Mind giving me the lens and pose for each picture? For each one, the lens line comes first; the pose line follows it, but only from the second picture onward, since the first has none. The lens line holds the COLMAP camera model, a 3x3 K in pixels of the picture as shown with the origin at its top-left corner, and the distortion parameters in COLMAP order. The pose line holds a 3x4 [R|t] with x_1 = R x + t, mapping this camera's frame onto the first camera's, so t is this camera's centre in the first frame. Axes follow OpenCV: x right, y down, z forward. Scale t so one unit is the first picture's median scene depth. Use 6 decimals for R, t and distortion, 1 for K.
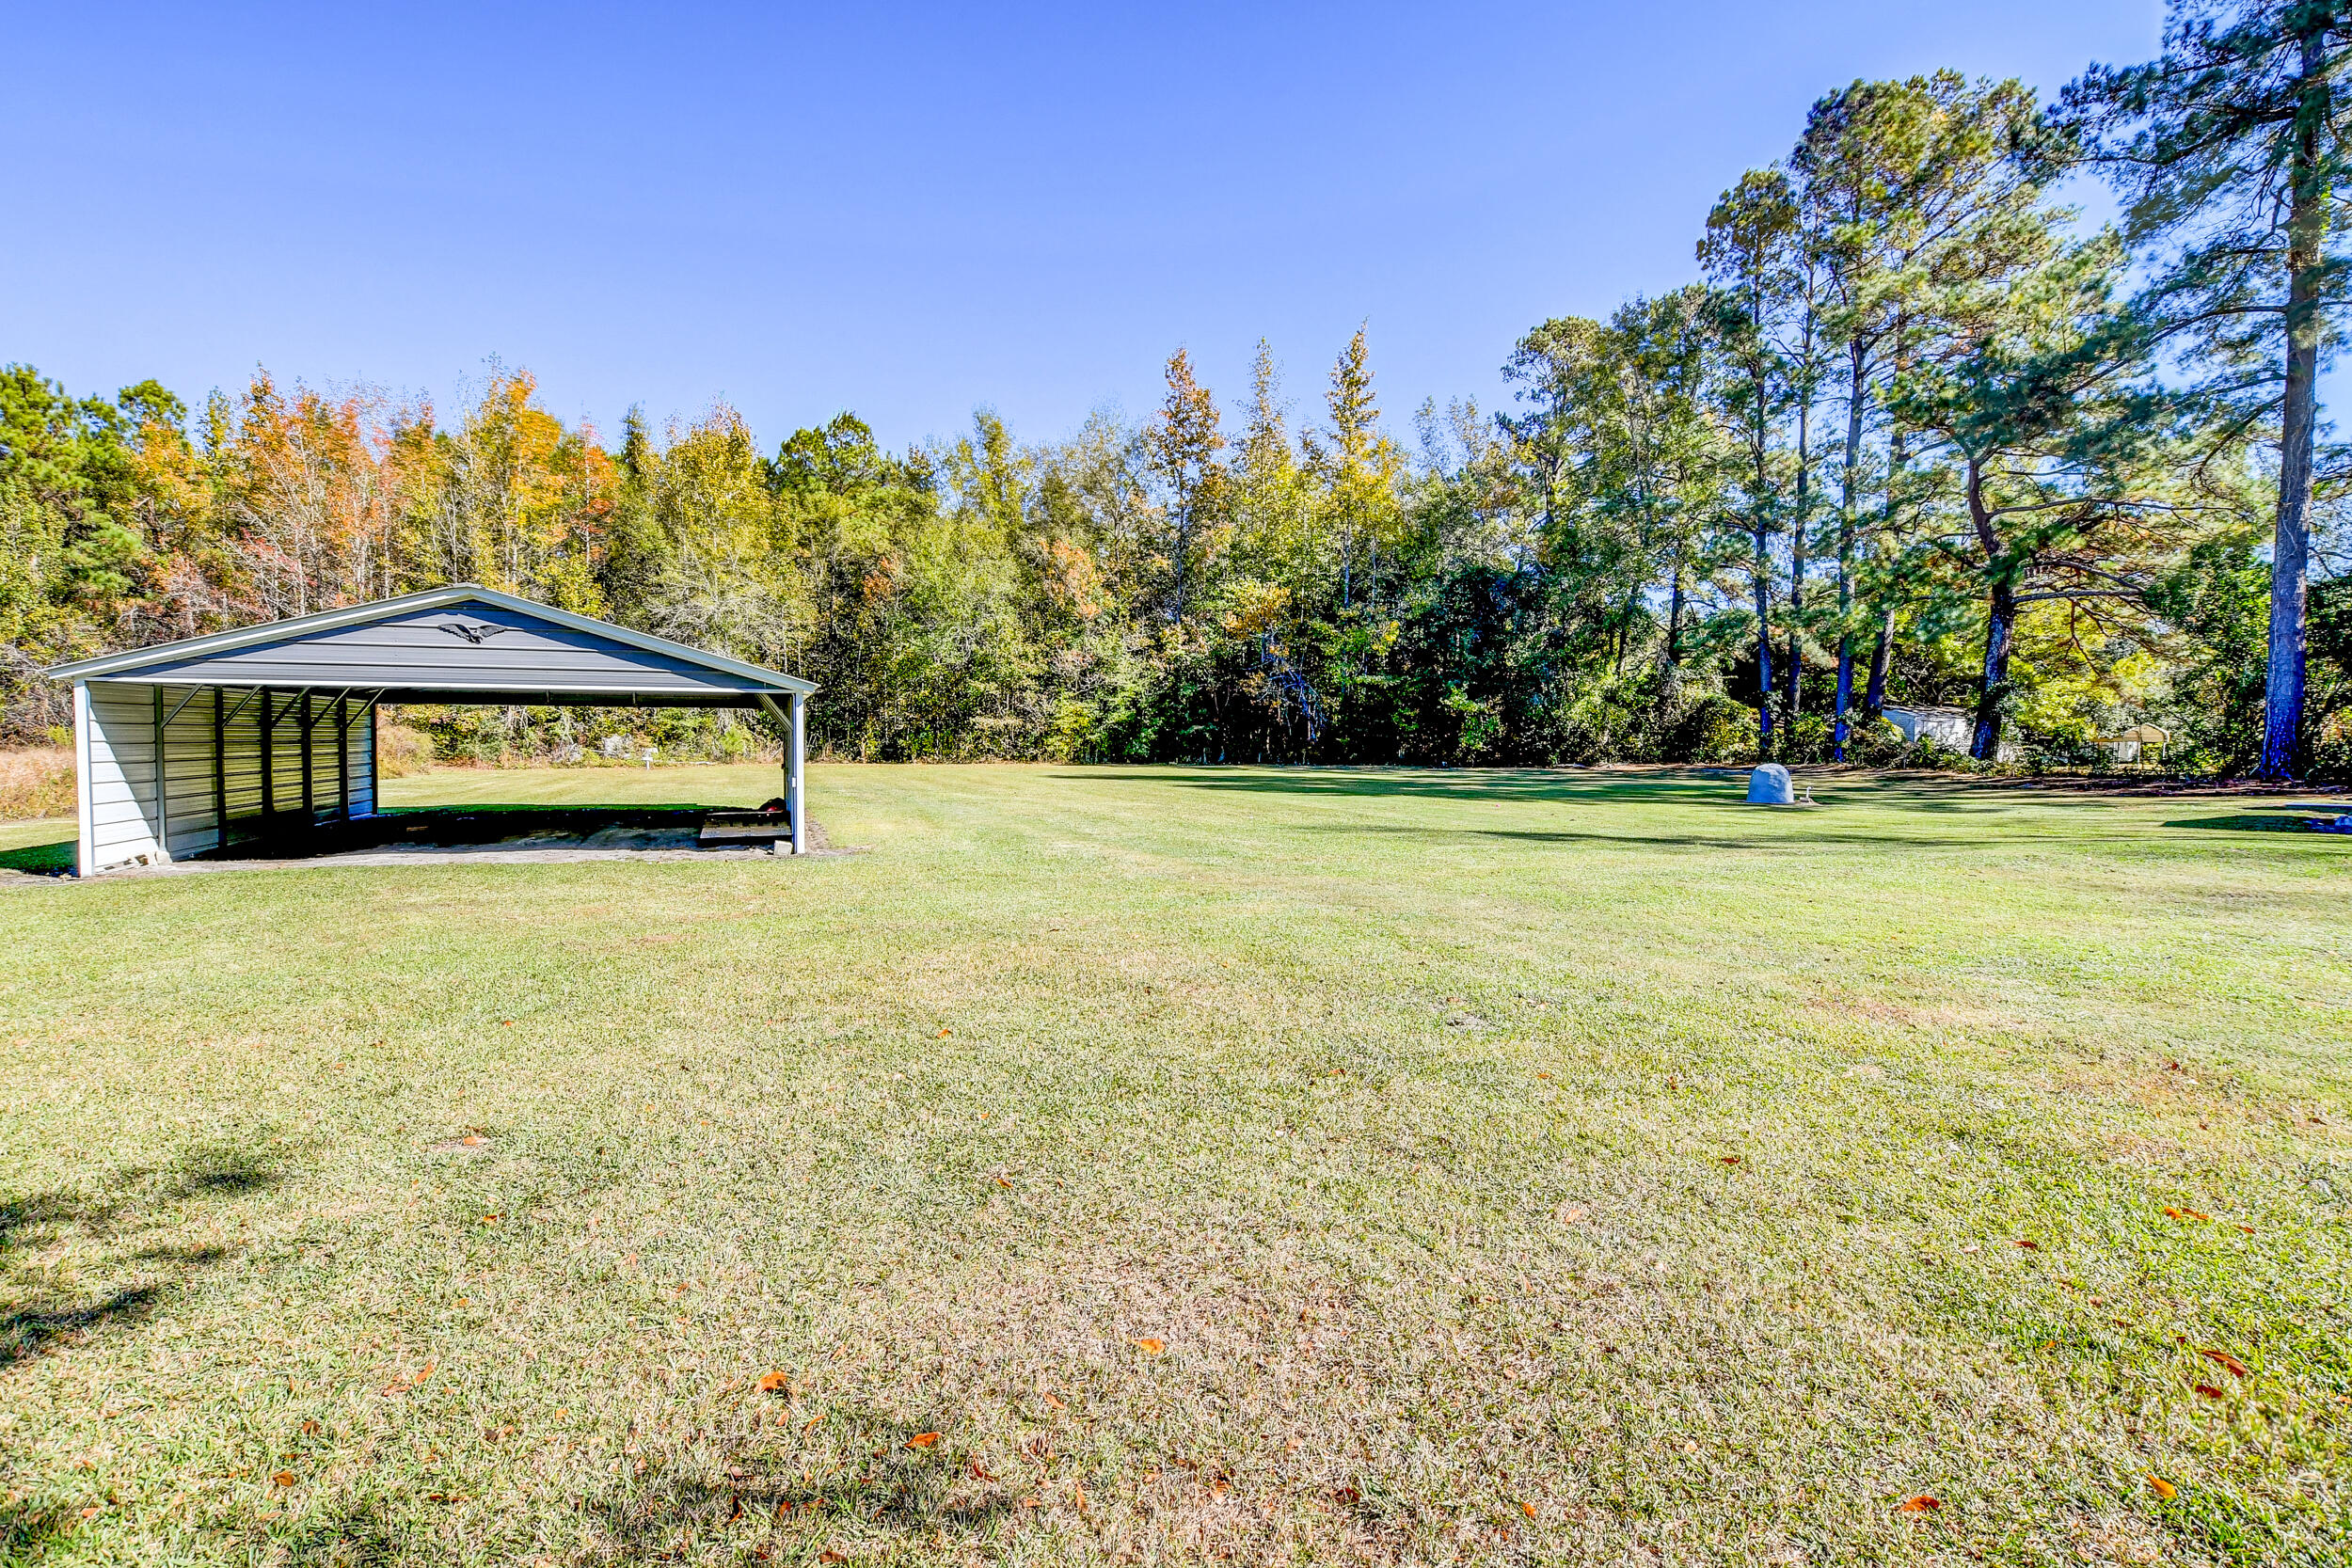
lens RADIAL K [[1058.9, 0, 1175.6], [0, 1058.9, 738.4], [0, 0, 1]] dist [-0.001096, 0.000532]
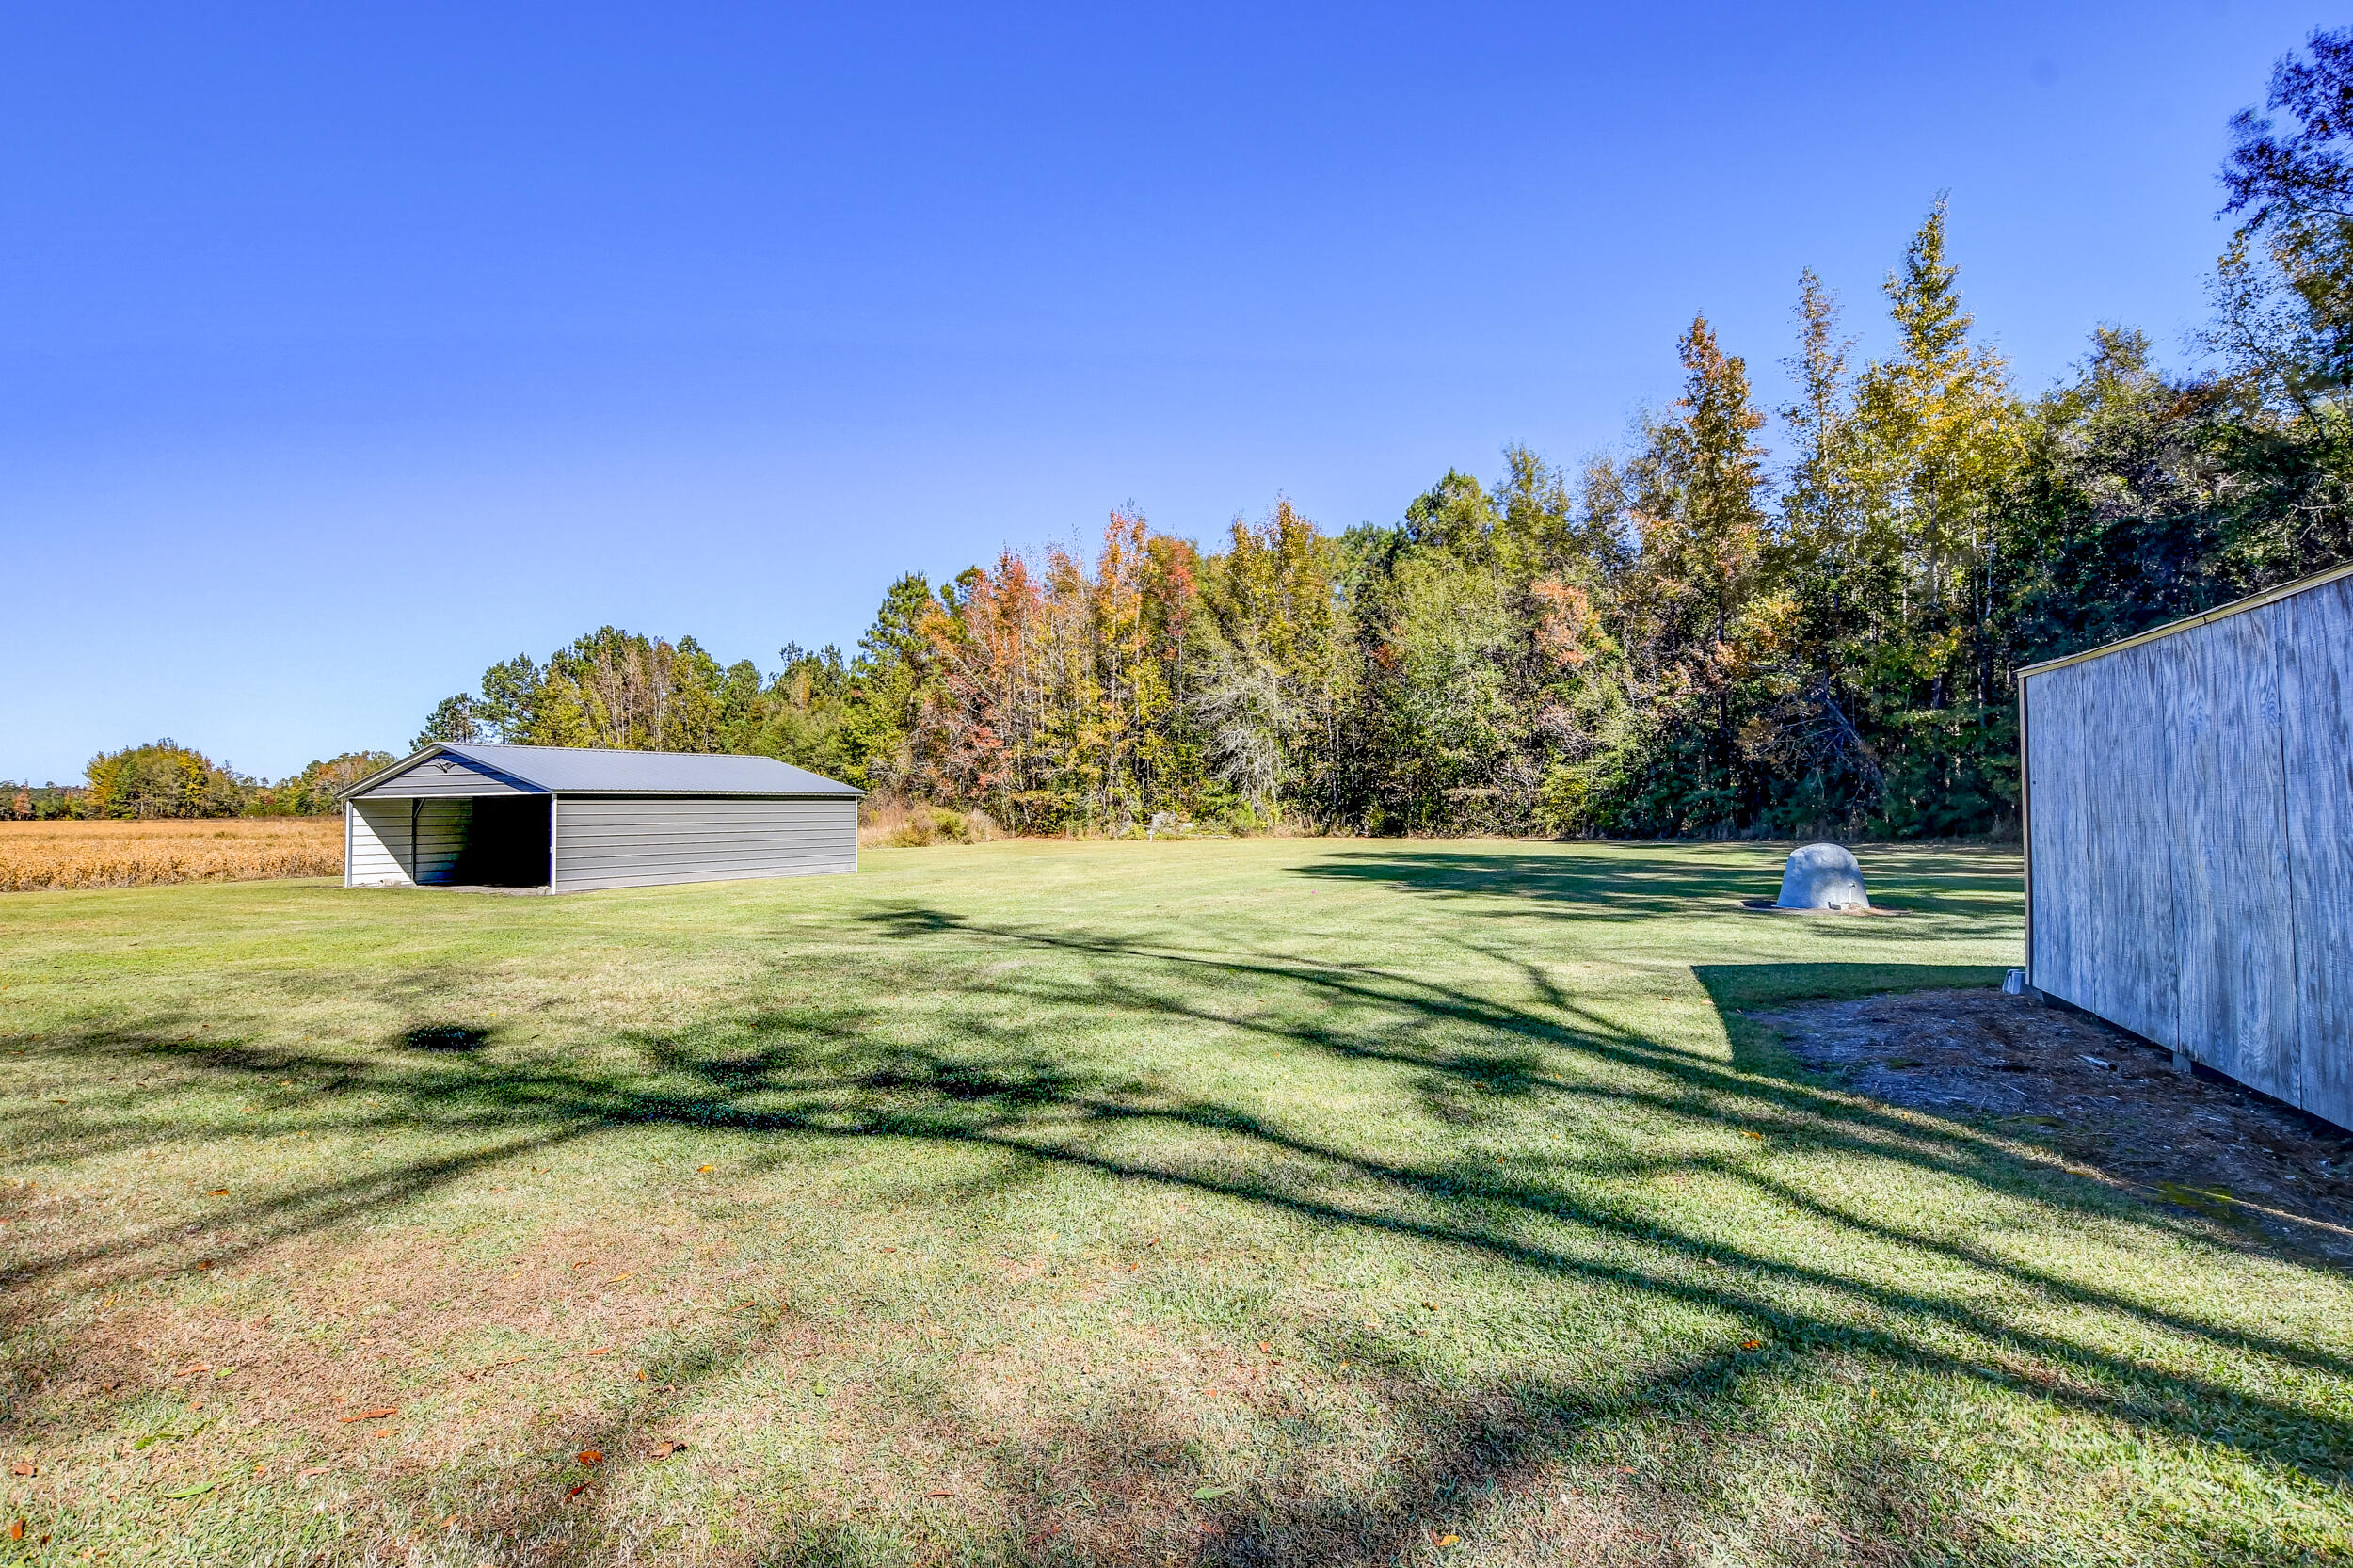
lens RADIAL K [[1202.7, 0, 1185.9], [0, 1202.7, 776.5], [0, 0, 1]] dist [-0.005904, -0.000810]
pose [[0.684415, -0.033334, -0.728330, 0.428570], [0.014563, 0.999380, -0.032054, 0.000964], [0.728947, 0.011332, 0.684476, 0.120233]]
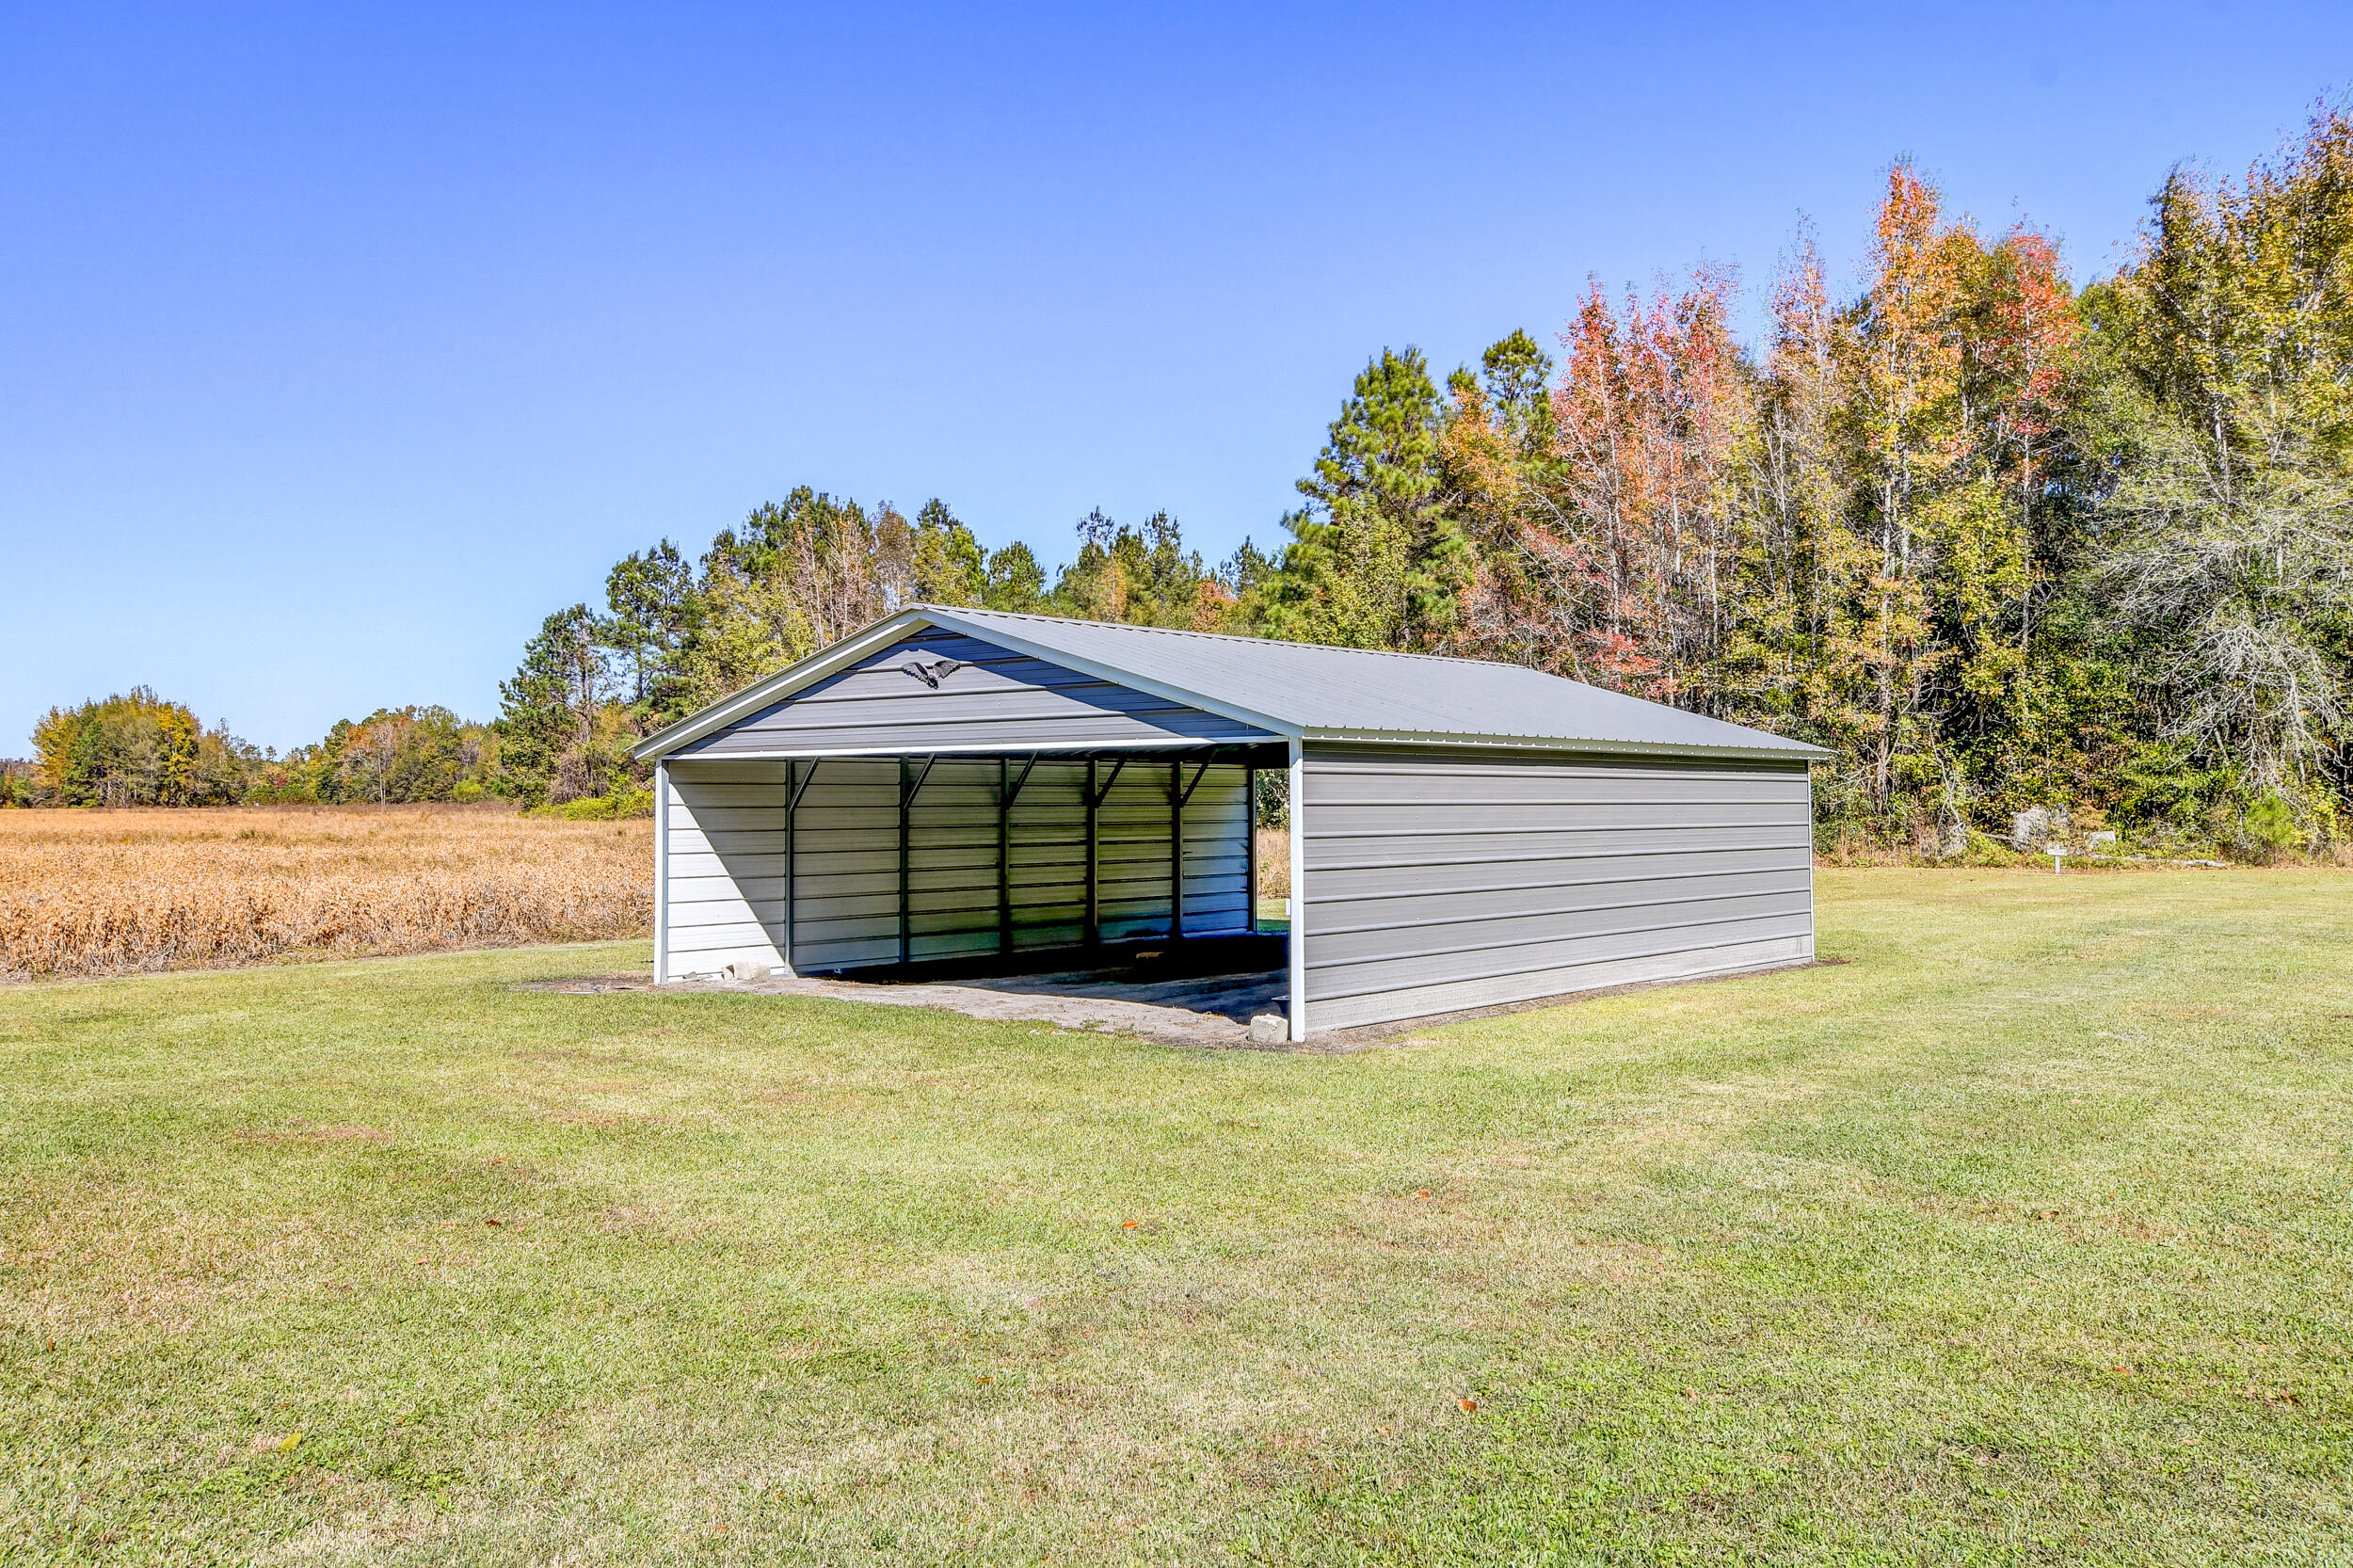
lens RADIAL K [[1988.6, 0, 1186.4], [0, 1988.6, 755.9], [0, 0, 1]] dist [0.051991, 0.004214]
pose [[0.504449, -0.029067, -0.862952, 0.130972], [0.006449, 0.999532, -0.029898, -0.001318], [0.863417, 0.009517, 0.504401, 0.116685]]
